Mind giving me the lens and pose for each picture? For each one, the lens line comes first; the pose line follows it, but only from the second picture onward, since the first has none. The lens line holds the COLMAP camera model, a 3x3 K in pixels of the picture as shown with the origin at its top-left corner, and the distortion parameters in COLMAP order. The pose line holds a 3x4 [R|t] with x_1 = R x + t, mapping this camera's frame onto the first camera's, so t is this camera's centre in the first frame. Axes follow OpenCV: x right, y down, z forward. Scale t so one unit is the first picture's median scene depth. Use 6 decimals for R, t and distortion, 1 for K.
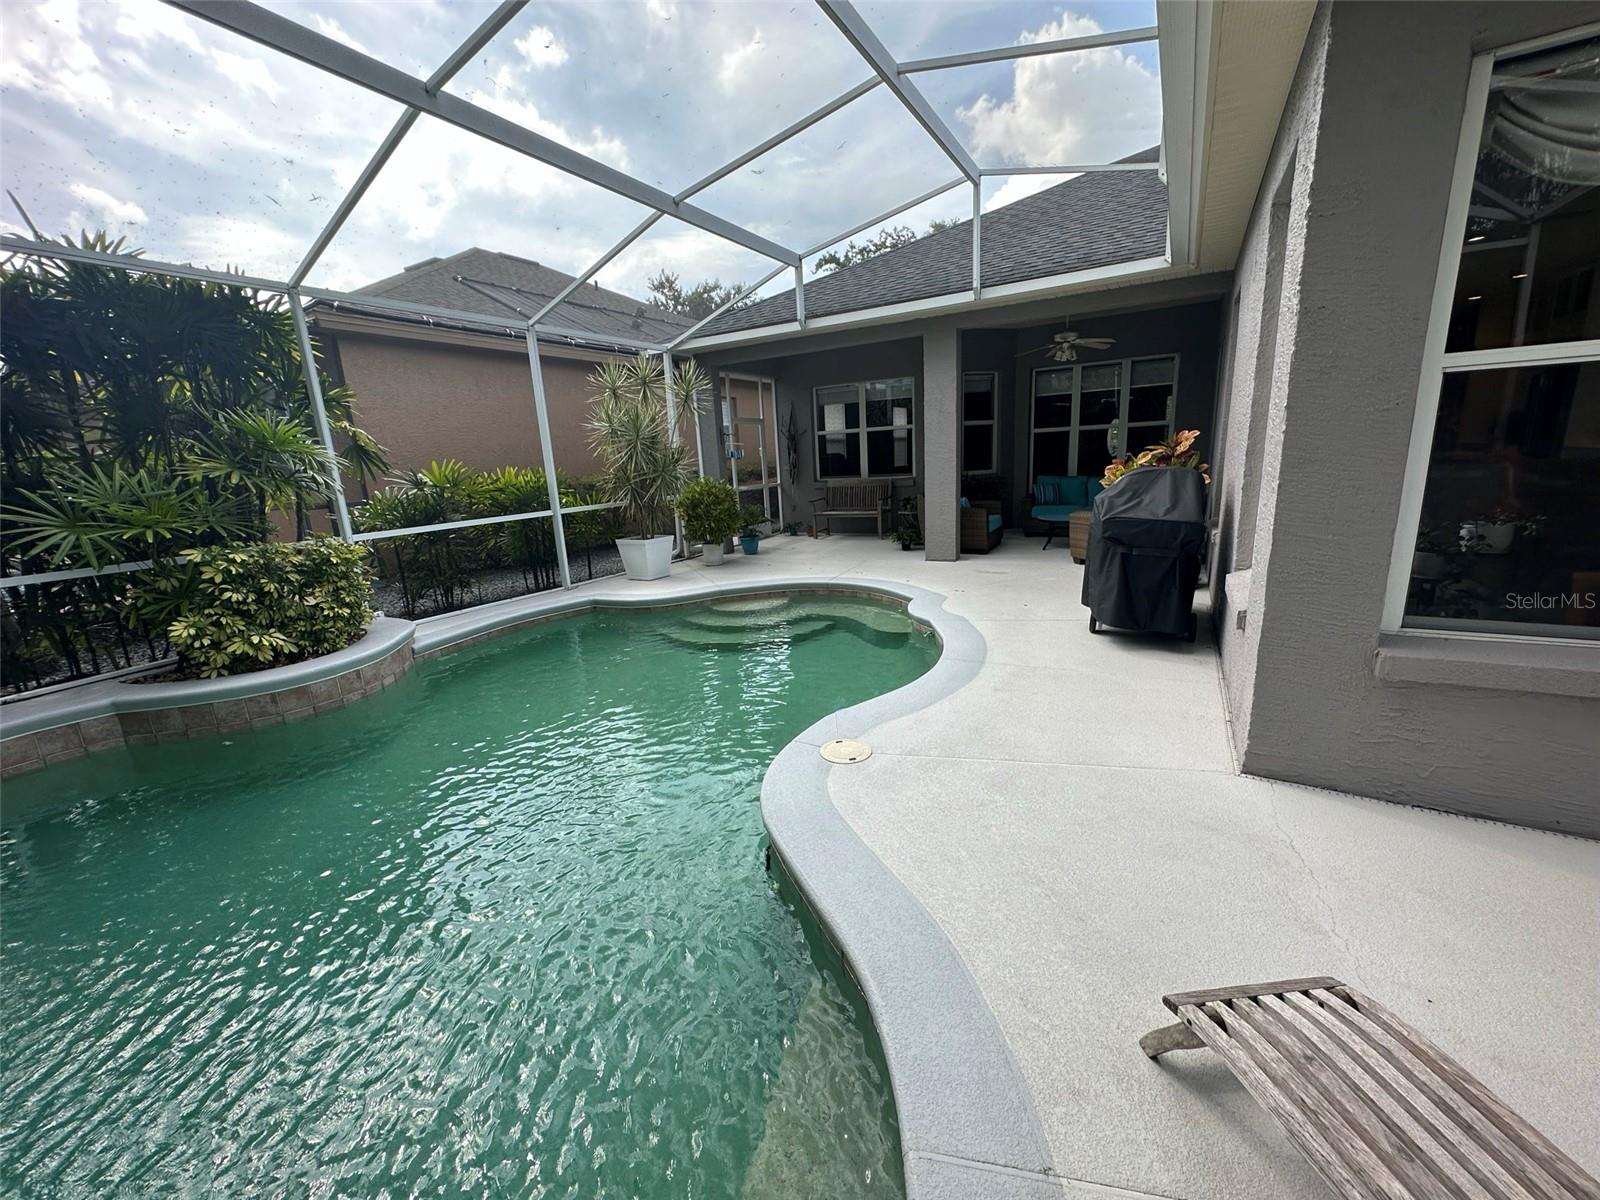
lens RADIAL K [[636.7, 0, 798.9], [0, 636.7, 597.4], [0, 0, 1]] dist [-0.002007, 0.000273]
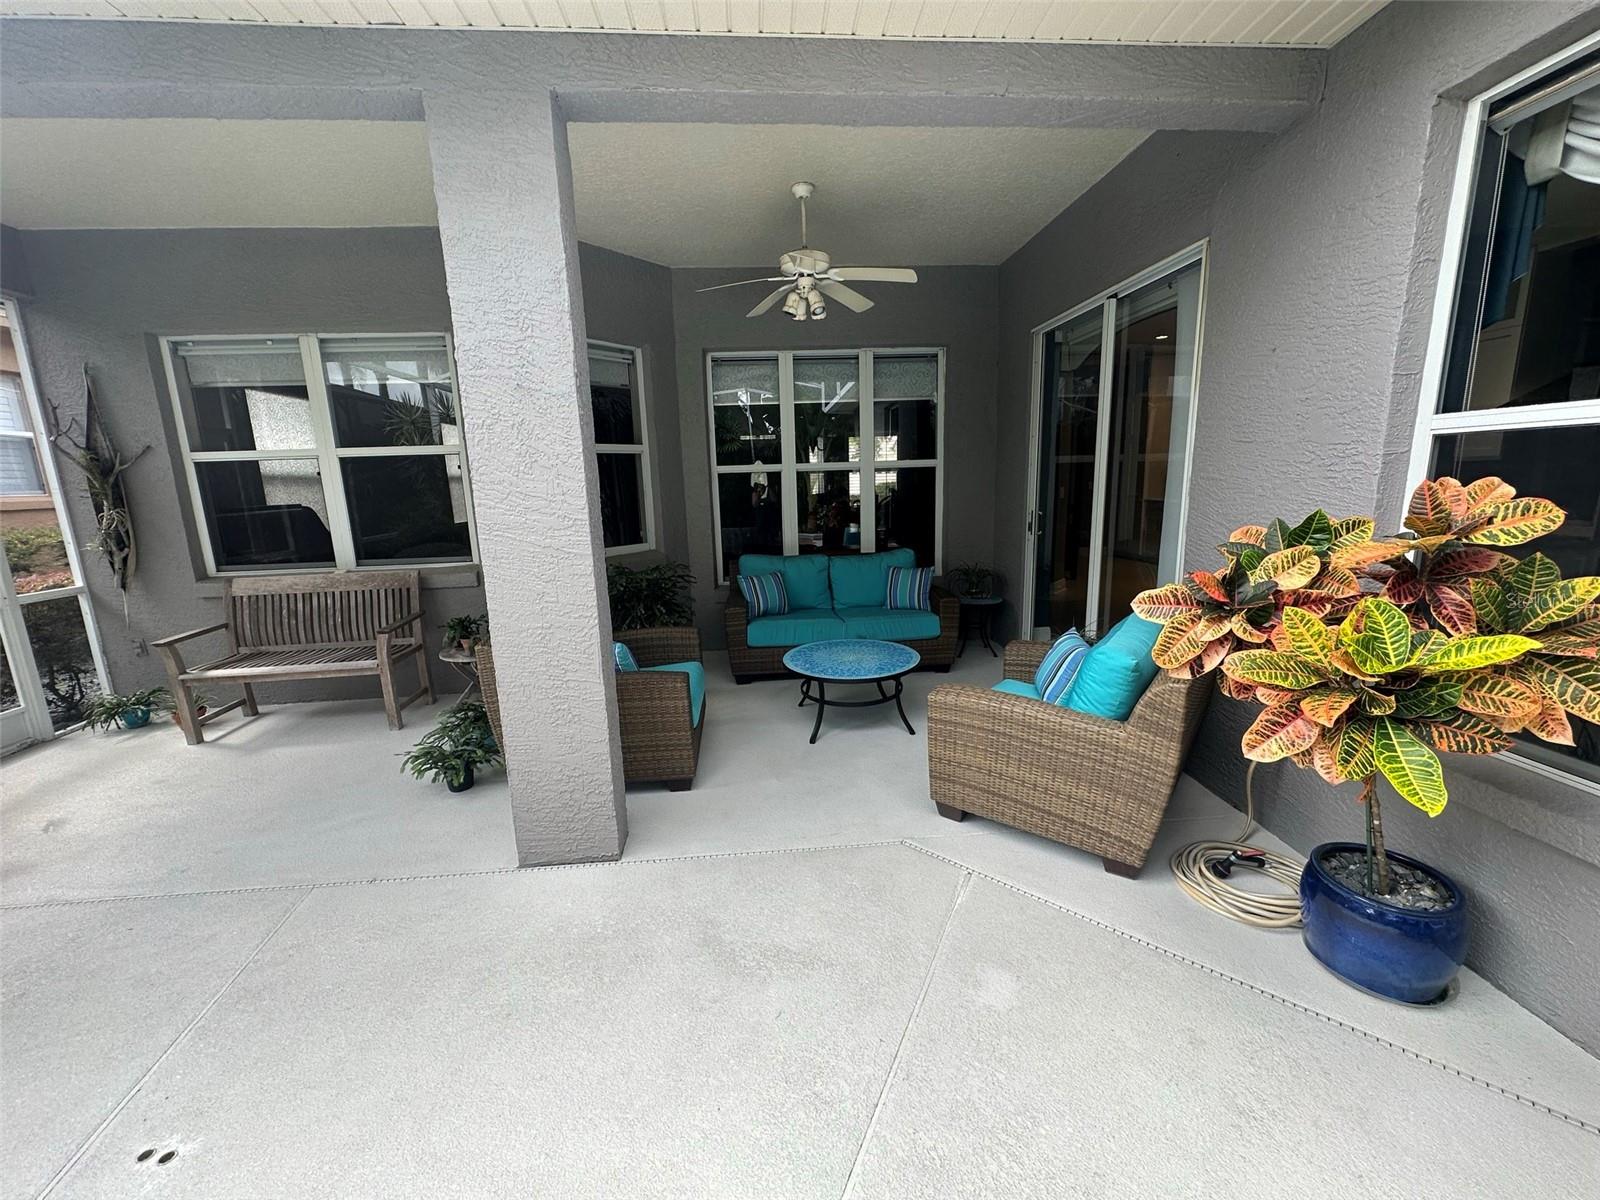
lens RADIAL K [[636.7, 0, 810.6], [0, 636.7, 606.3], [0, 0, 1]] dist [-0.002007, 0.000273]
pose [[0.814471, -0.082668, 0.574285, 0.166625], [0.112063, 0.993574, -0.015907, -0.186942], [-0.569280, 0.077312, 0.818501, 0.744930]]
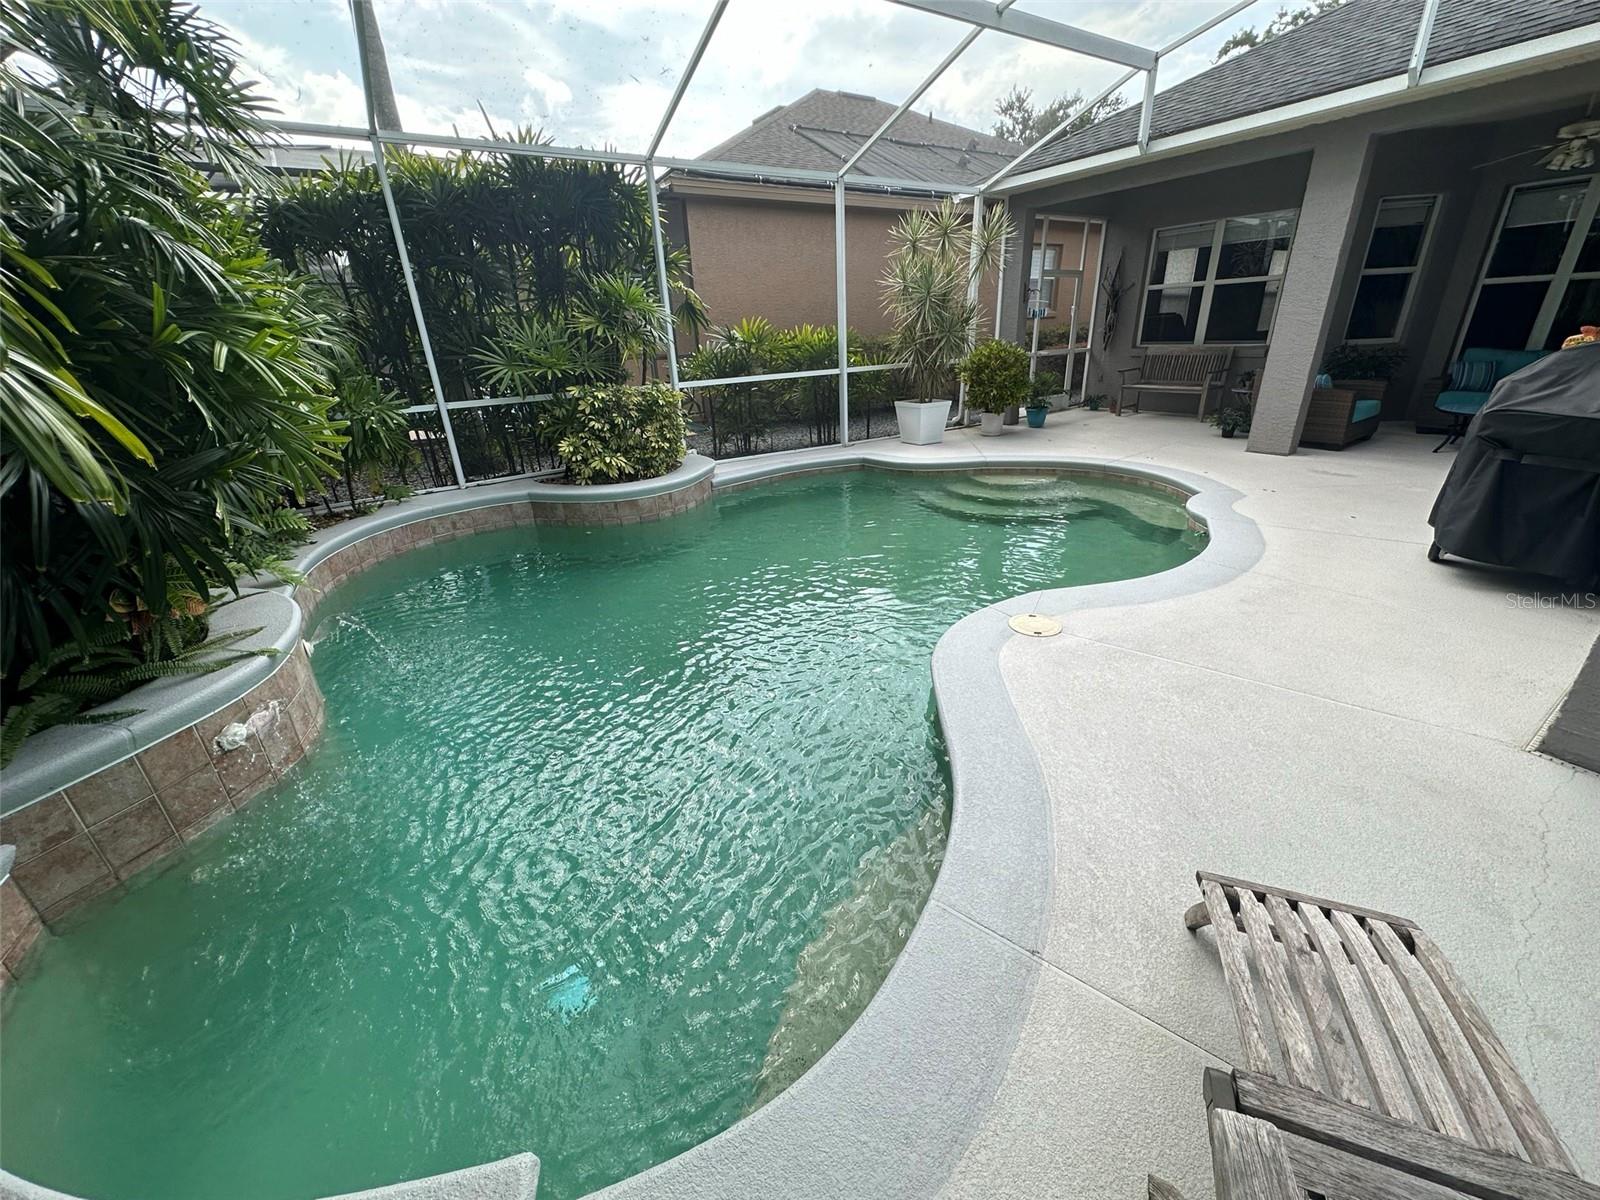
lens RADIAL K [[636.7, 0, 799.3], [0, 636.7, 596.8], [0, 0, 1]] dist [-0.002007, 0.000273]
pose [[0.891626, 0.190044, -0.410958, 0.064560], [-0.104647, 0.969569, 0.221324, 0.004408], [0.440514, -0.154333, 0.884381, -0.029213]]
